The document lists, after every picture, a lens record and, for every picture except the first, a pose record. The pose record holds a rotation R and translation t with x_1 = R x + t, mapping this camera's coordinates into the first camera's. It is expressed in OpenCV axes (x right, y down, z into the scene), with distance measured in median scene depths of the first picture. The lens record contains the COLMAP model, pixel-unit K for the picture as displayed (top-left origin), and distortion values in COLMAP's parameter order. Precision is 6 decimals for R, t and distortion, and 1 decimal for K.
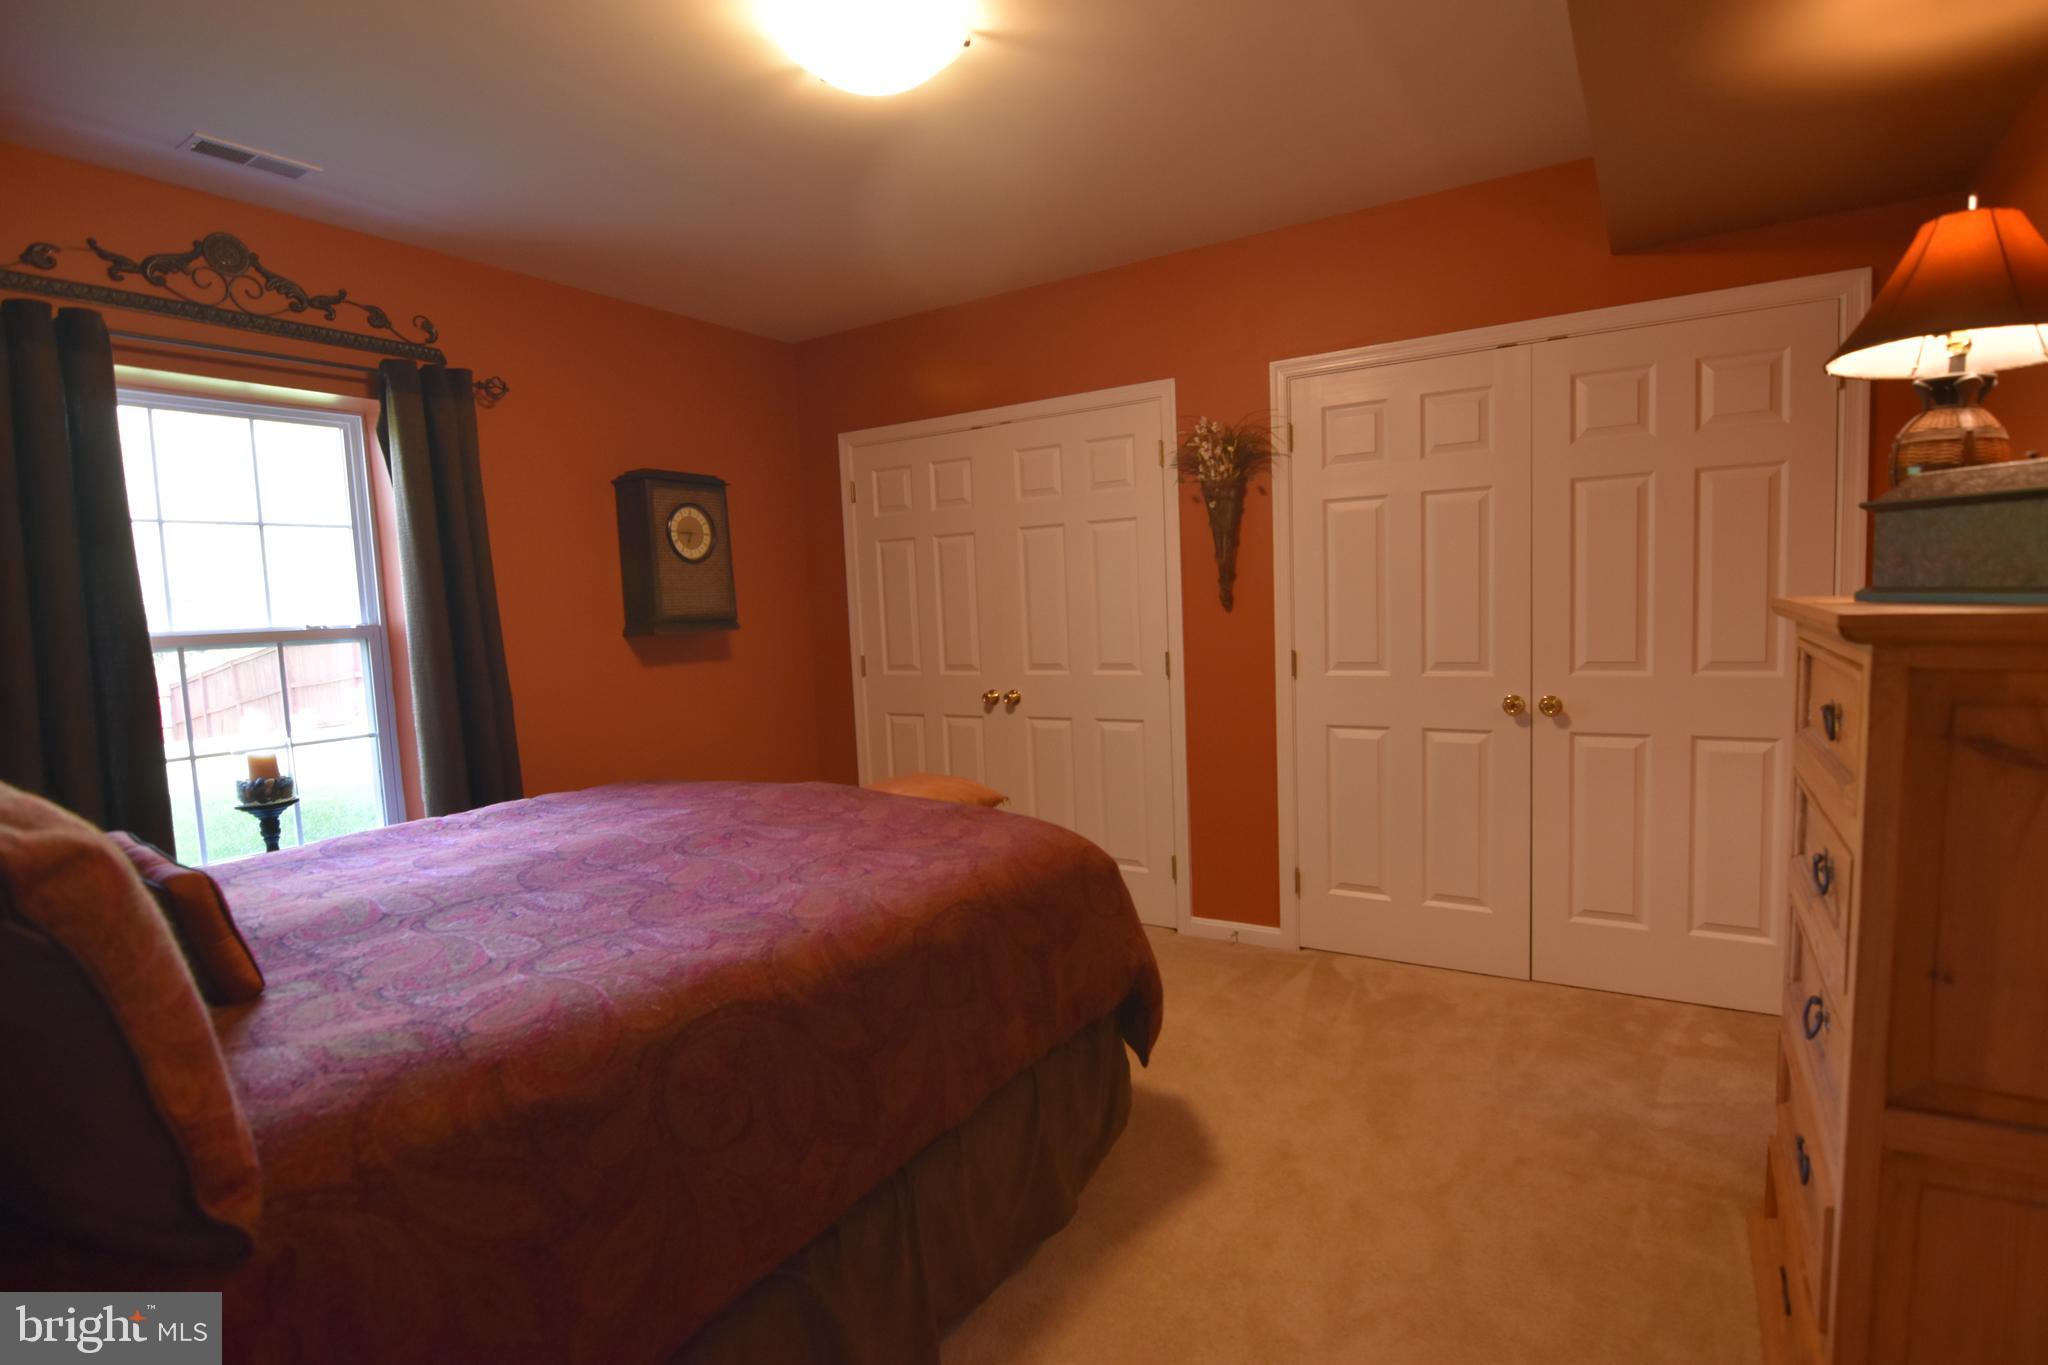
lens RADIAL K [[1006.7, 0, 1032.6], [0, 1006.7, 682.8], [0, 0, 1]] dist [-0.008981, -0.007322]
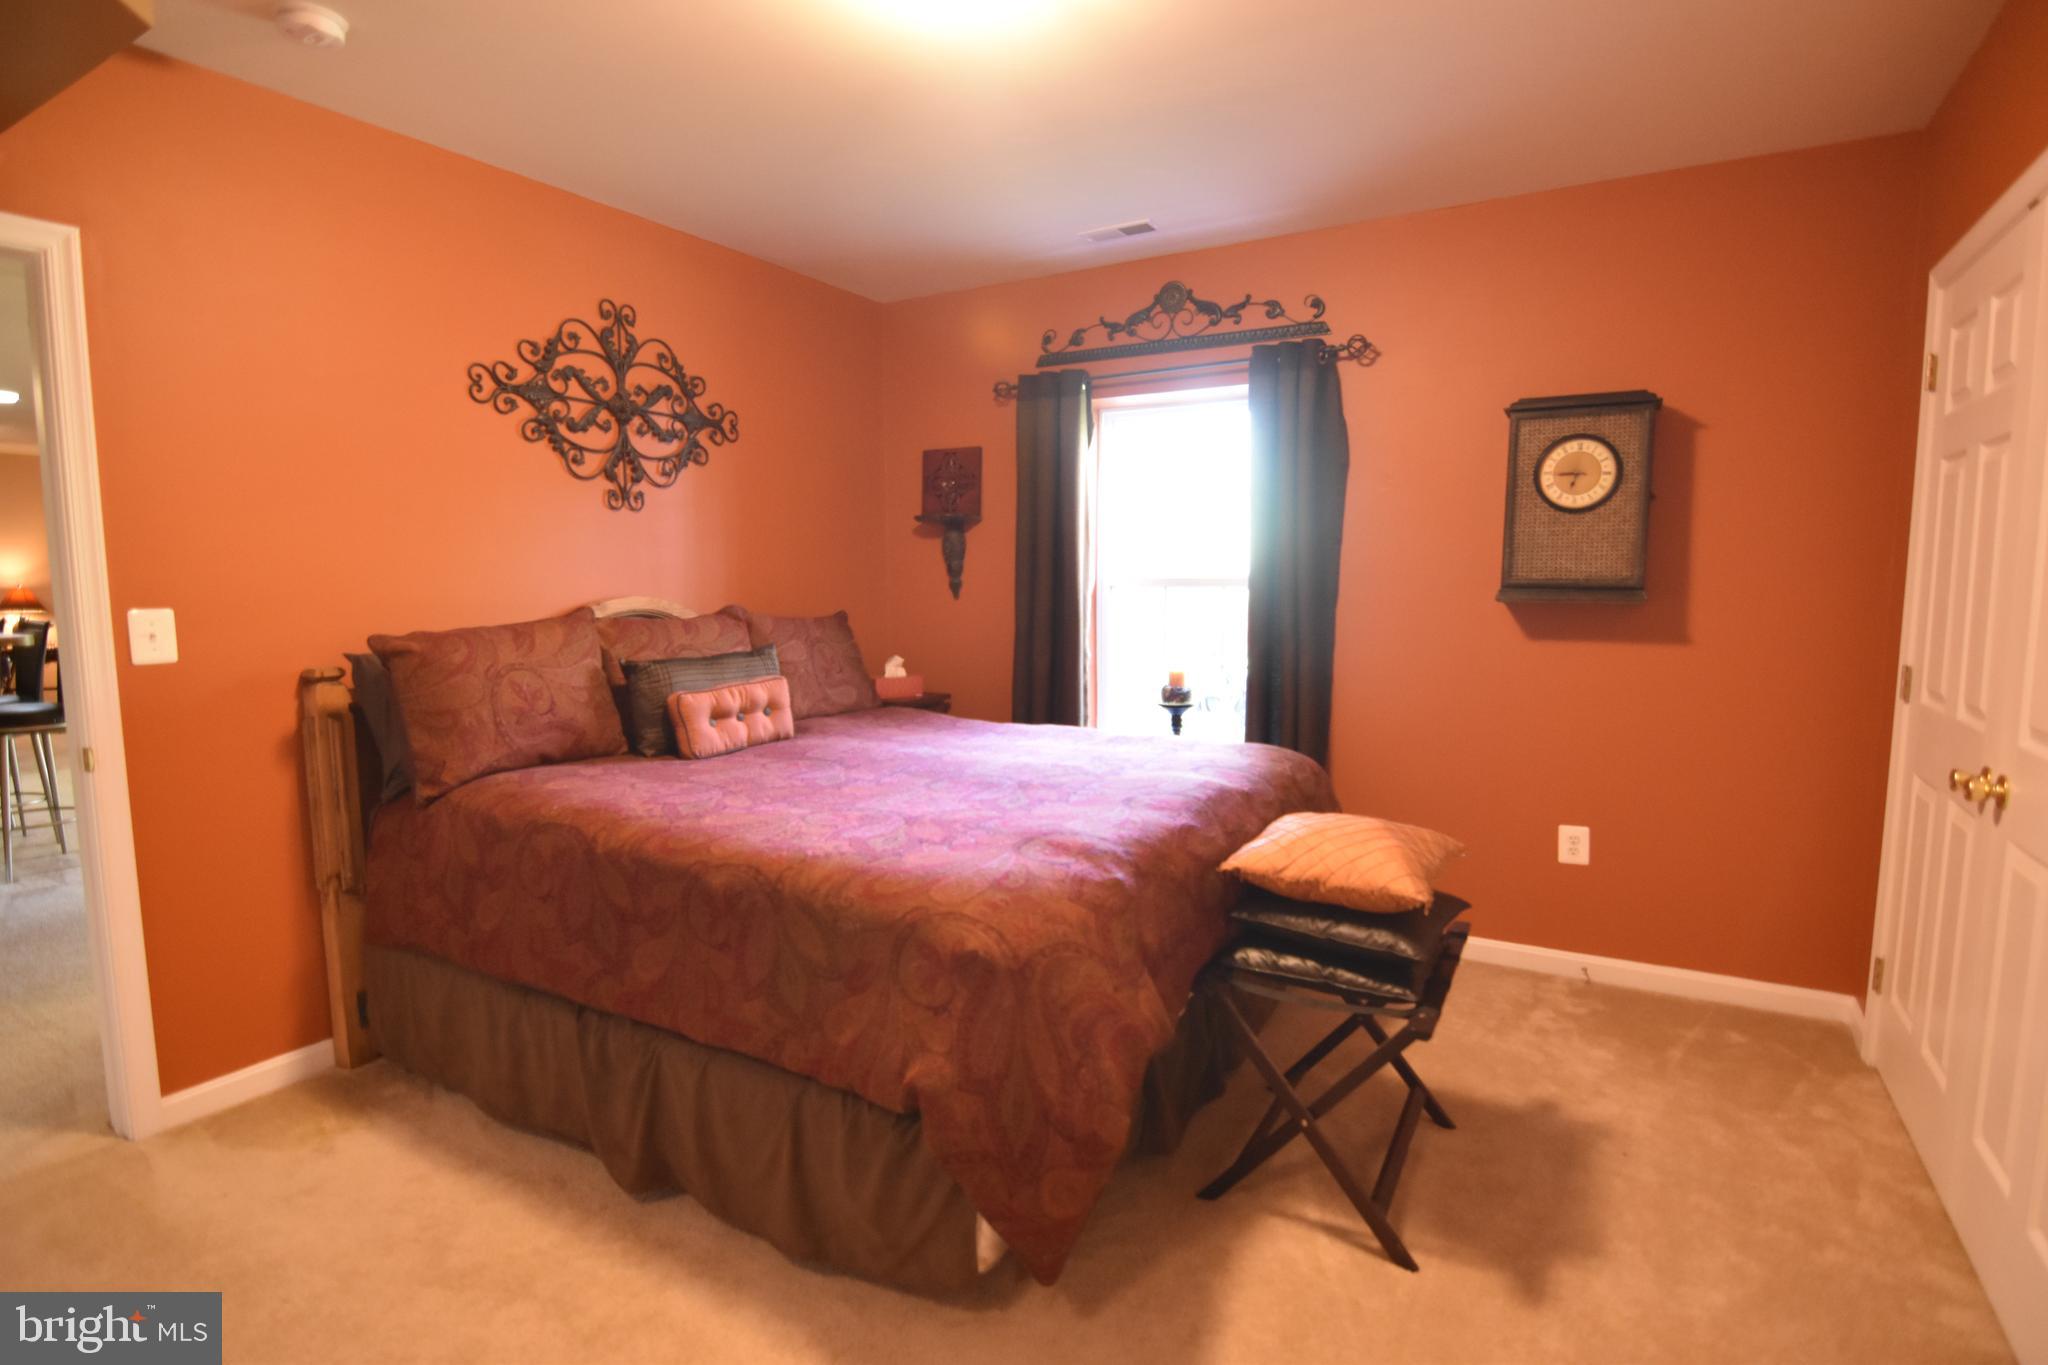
lens RADIAL K [[1006.7, 0, 1038.2], [0, 1006.7, 690.8], [0, 0, 1]] dist [-0.008981, -0.007322]
pose [[0.034158, 0.151667, -0.987841, 0.557693], [-0.079542, 0.985695, 0.148587, -0.084451], [0.996246, 0.073500, 0.045733, 0.724841]]
